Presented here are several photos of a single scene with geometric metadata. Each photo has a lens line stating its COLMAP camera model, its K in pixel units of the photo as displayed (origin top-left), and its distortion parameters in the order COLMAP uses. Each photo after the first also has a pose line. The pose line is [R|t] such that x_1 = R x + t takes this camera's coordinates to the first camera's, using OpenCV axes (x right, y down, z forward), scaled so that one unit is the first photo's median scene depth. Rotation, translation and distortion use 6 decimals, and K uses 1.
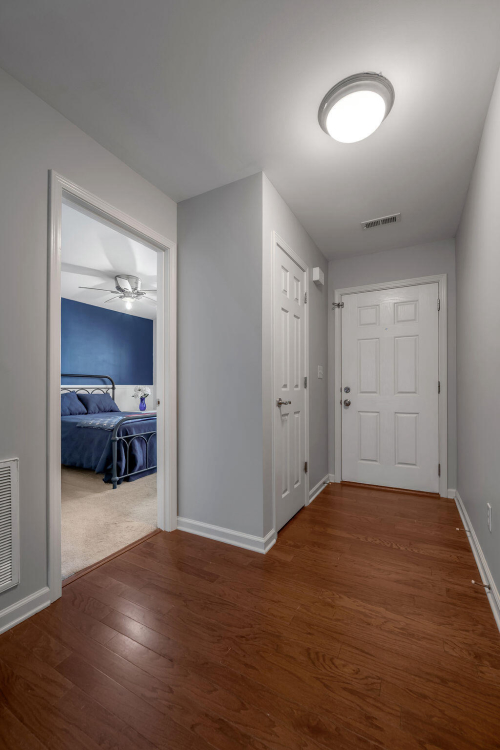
lens RADIAL K [[317.0, 0, 249.7], [0, 317.0, 383.8], [0, 0, 1]] dist [-0.001727, 0.000087]
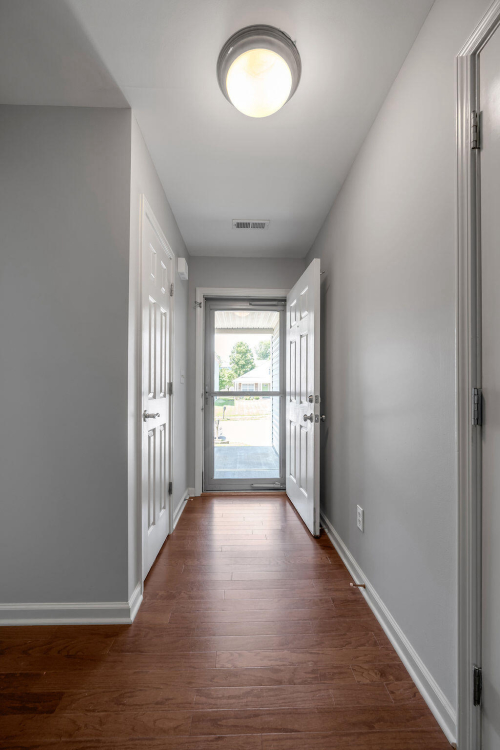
lens RADIAL K [[308.8, 0, 250.0], [0, 308.8, 387.3], [0, 0, 1]] dist [0.000522, 0.000277]
pose [[0.864763, 0.009662, 0.502088, -0.093902], [-0.009269, 0.999952, -0.003278, -0.014220], [-0.502095, -0.001819, 0.864810, 0.285405]]
